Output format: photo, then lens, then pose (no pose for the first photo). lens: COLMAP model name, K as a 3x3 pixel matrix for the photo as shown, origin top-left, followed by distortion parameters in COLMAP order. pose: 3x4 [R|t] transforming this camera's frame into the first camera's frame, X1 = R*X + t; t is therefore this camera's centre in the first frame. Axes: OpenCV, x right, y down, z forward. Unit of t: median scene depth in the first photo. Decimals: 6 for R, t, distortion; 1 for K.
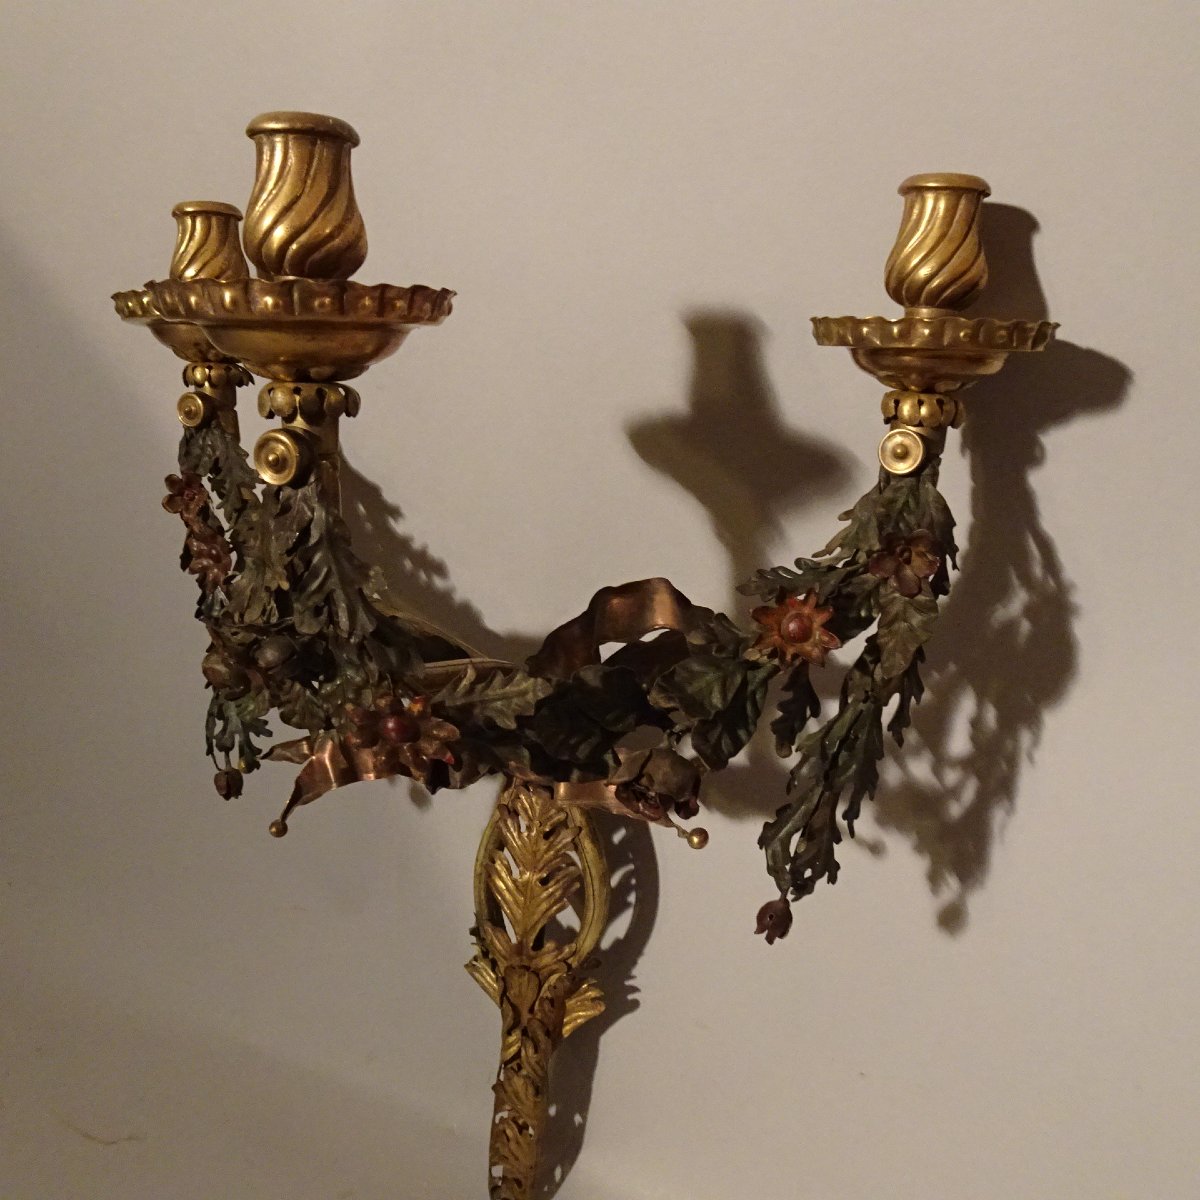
lens RADIAL K [[1140.7, 0, 600.0], [0, 1140.7, 600.0], [0, 0, 1]] dist [0.008365, -0.000834]
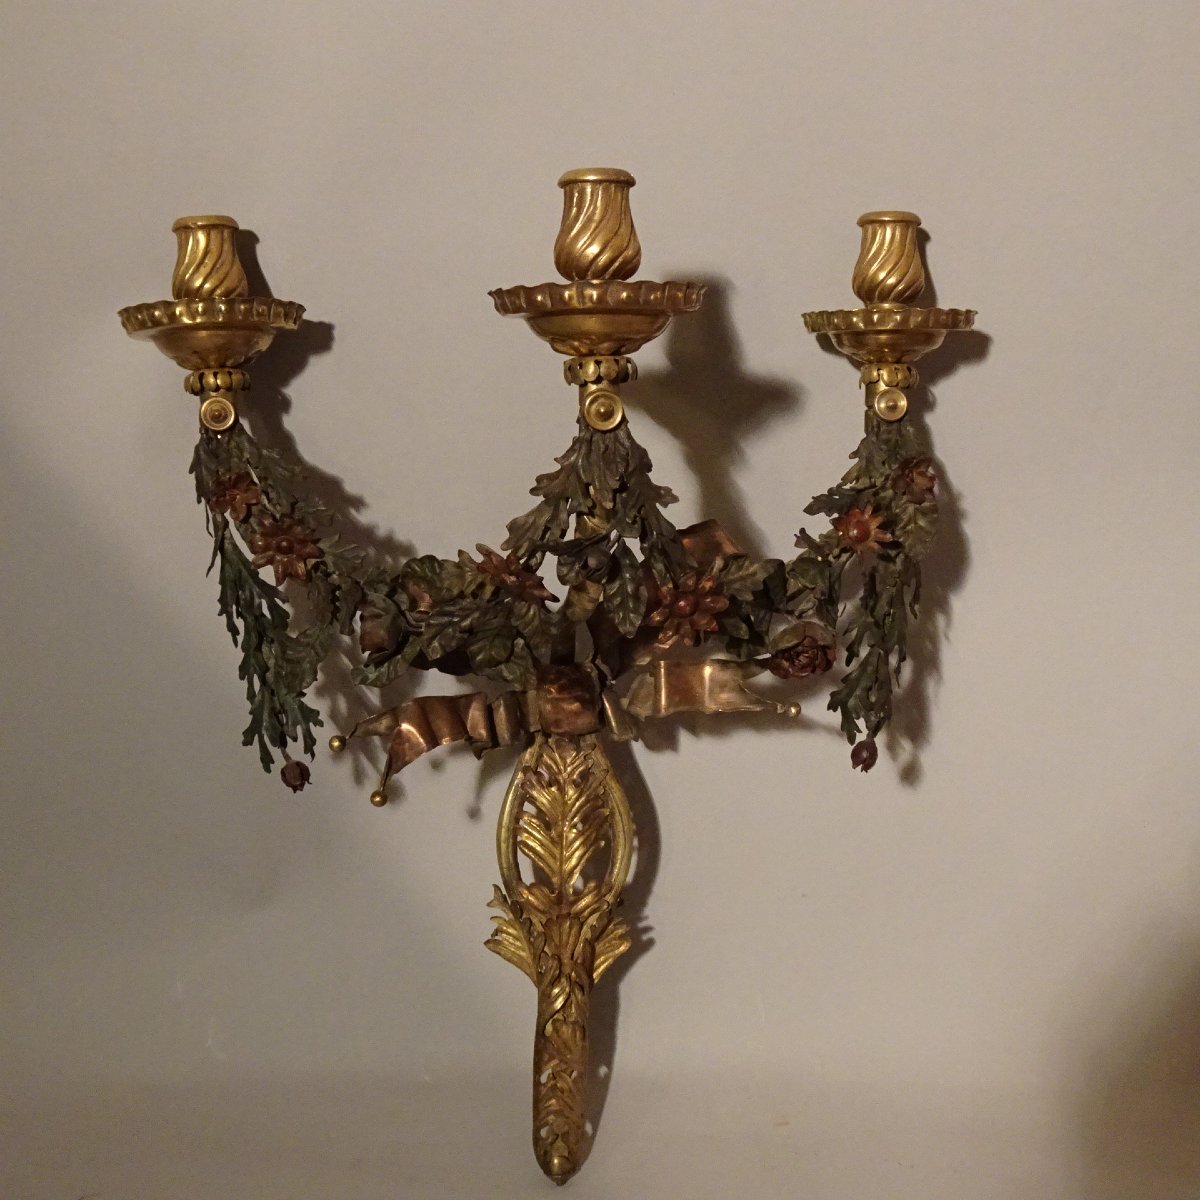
lens RADIAL K [[1747.5, 0, 599.3], [0, 1747.5, 564.7], [0, 0, 1]] dist [-0.004414, 0.039995]
pose [[0.878832, -0.083696, 0.469732, -0.956047], [0.139935, 0.986415, -0.086049, 0.176241], [-0.456149, 0.141354, 0.878605, -0.610442]]
